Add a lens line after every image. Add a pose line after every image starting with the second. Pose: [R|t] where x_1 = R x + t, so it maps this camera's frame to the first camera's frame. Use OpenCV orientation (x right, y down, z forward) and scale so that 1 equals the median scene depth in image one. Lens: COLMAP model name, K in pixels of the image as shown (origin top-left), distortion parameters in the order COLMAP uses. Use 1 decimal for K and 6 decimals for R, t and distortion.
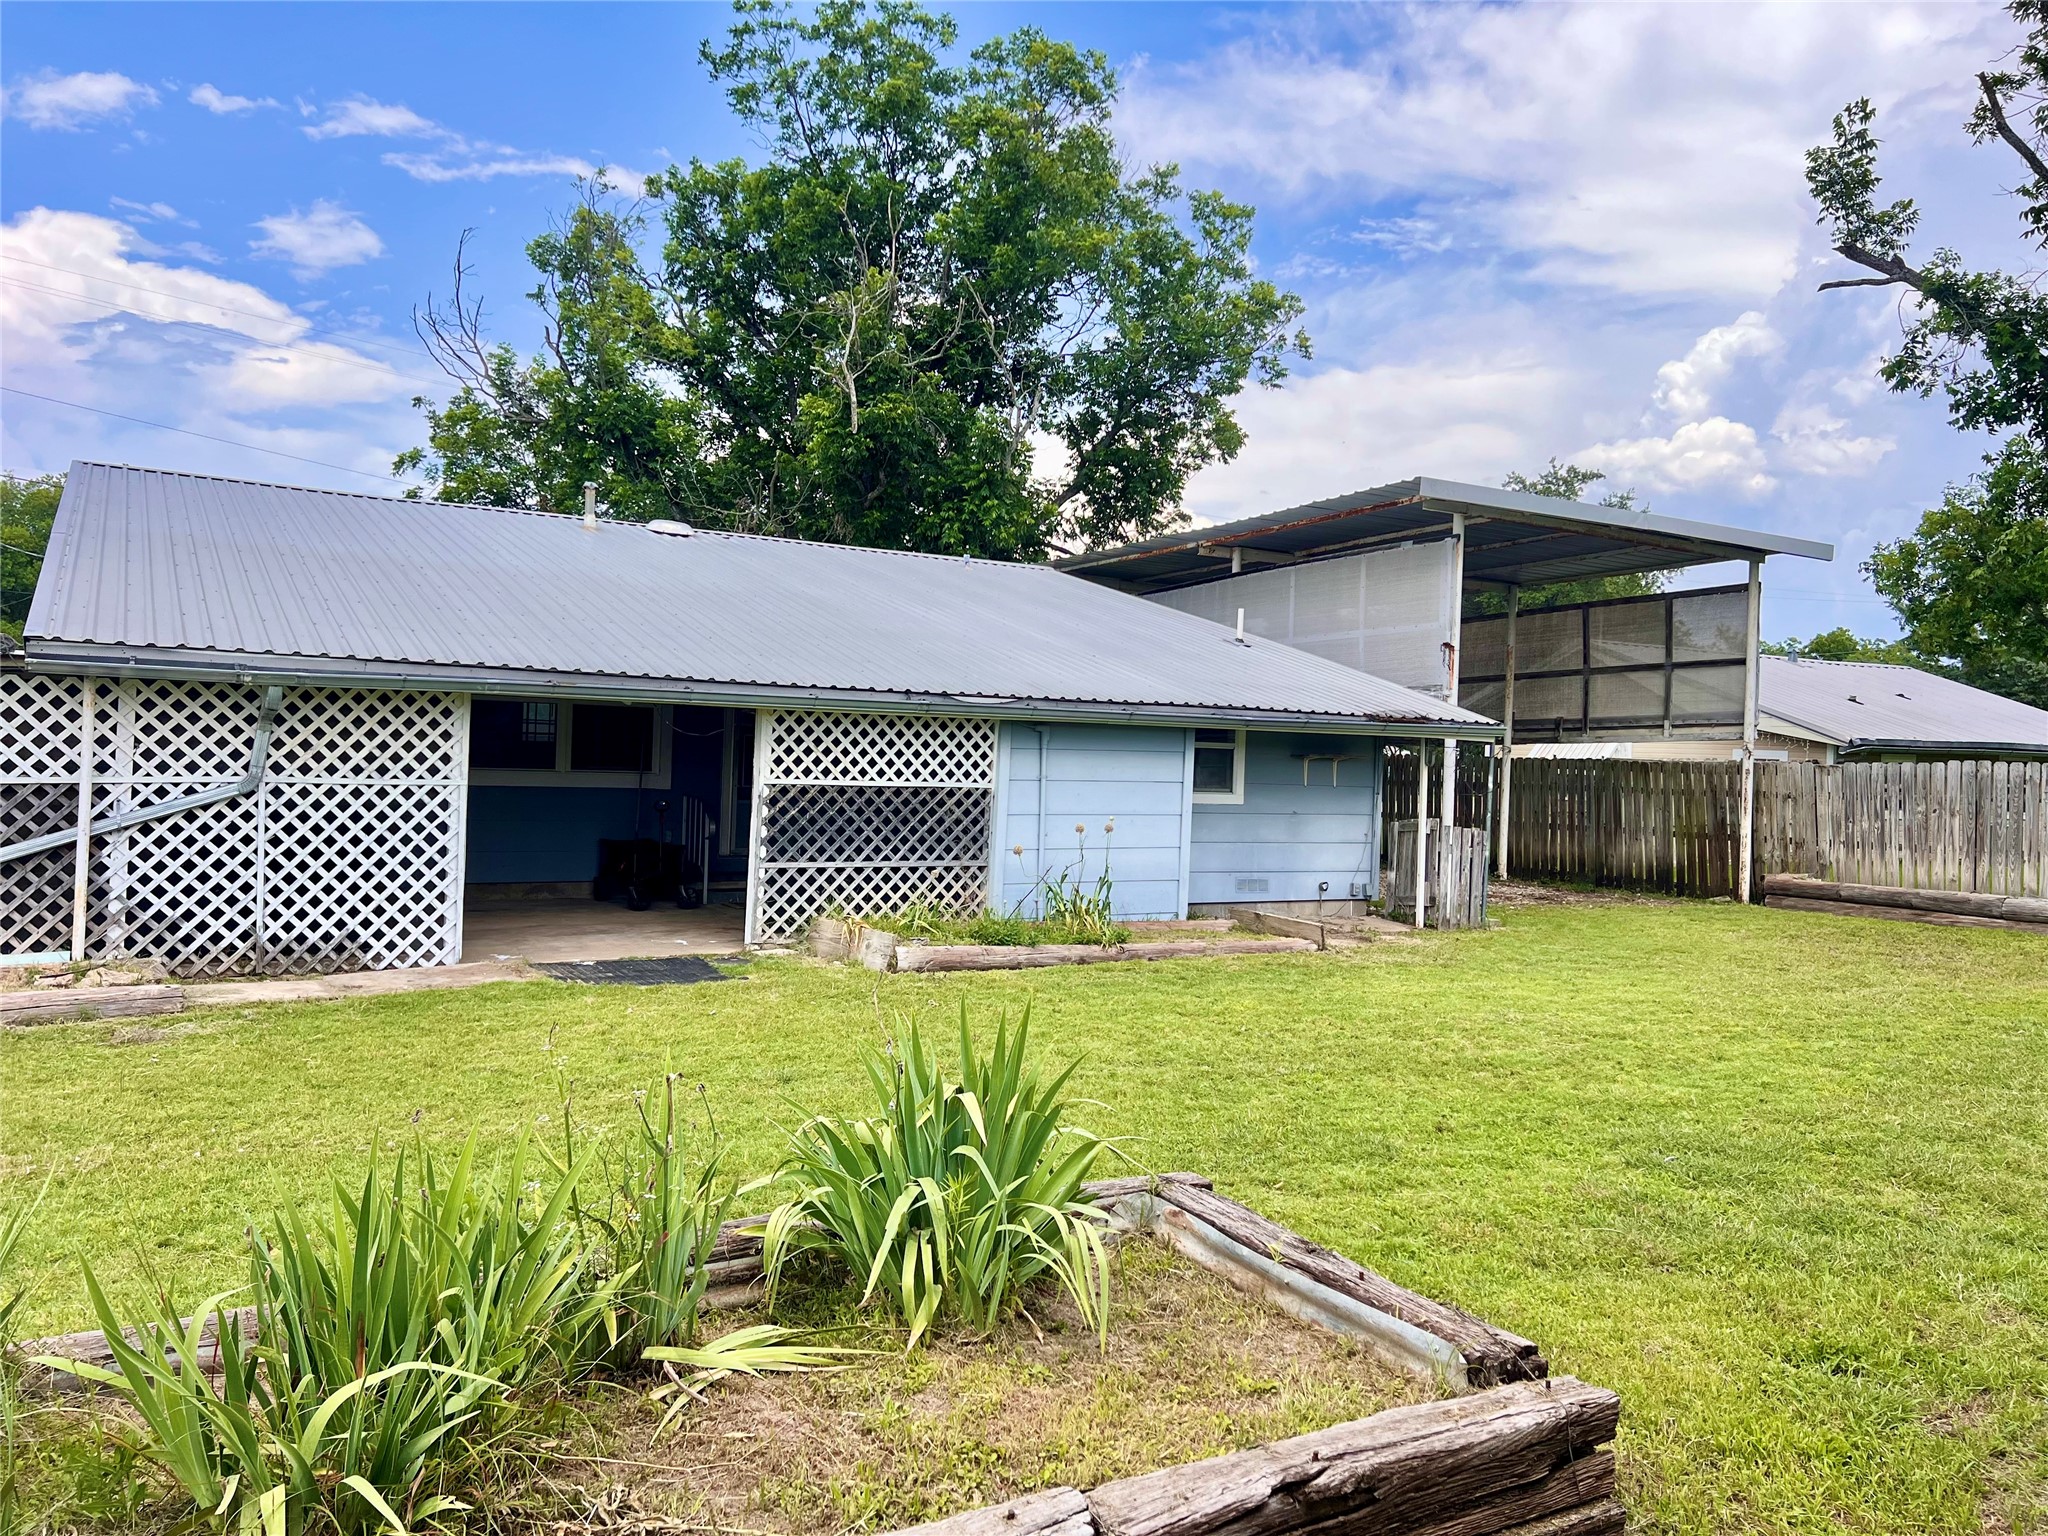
lens RADIAL K [[1522.9, 0, 1011.1], [0, 1522.9, 755.7], [0, 0, 1]] dist [0.054376, -0.062800]
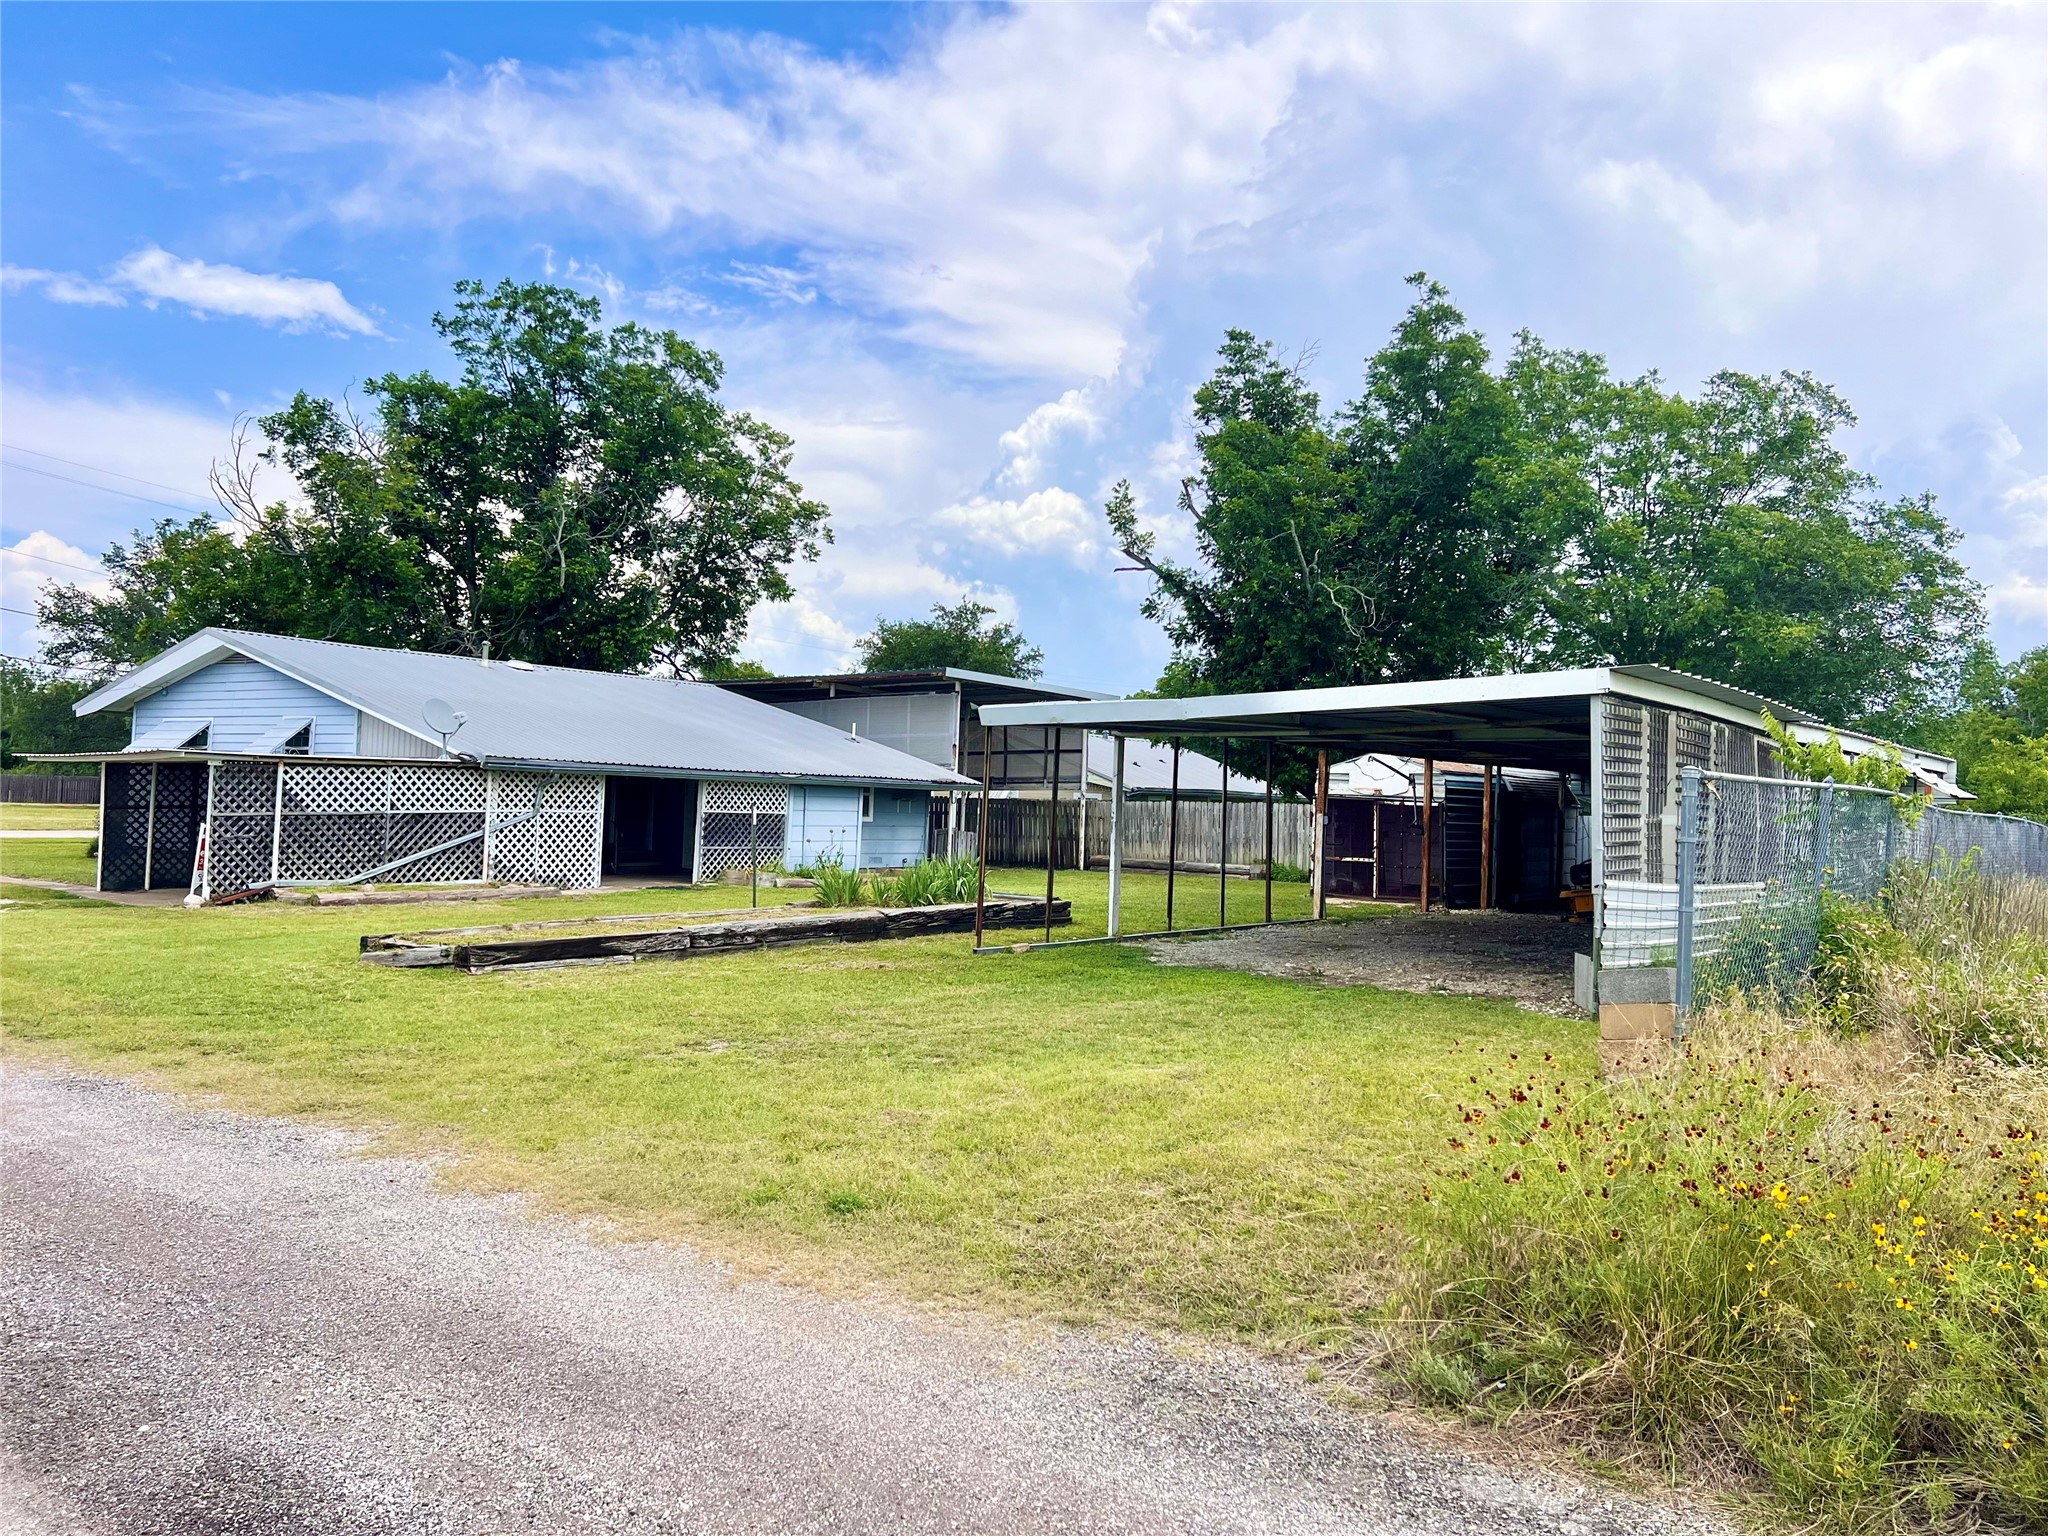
lens RADIAL K [[1535.4, 0, 1028.3], [0, 1535.4, 767.2], [0, 0, 1]] dist [0.055053, -0.064998]
pose [[0.916427, 0.008323, 0.400116, -0.402151], [-0.002837, 0.999894, -0.014299, -0.011288], [-0.400192, 0.011969, 0.916353, -0.837397]]
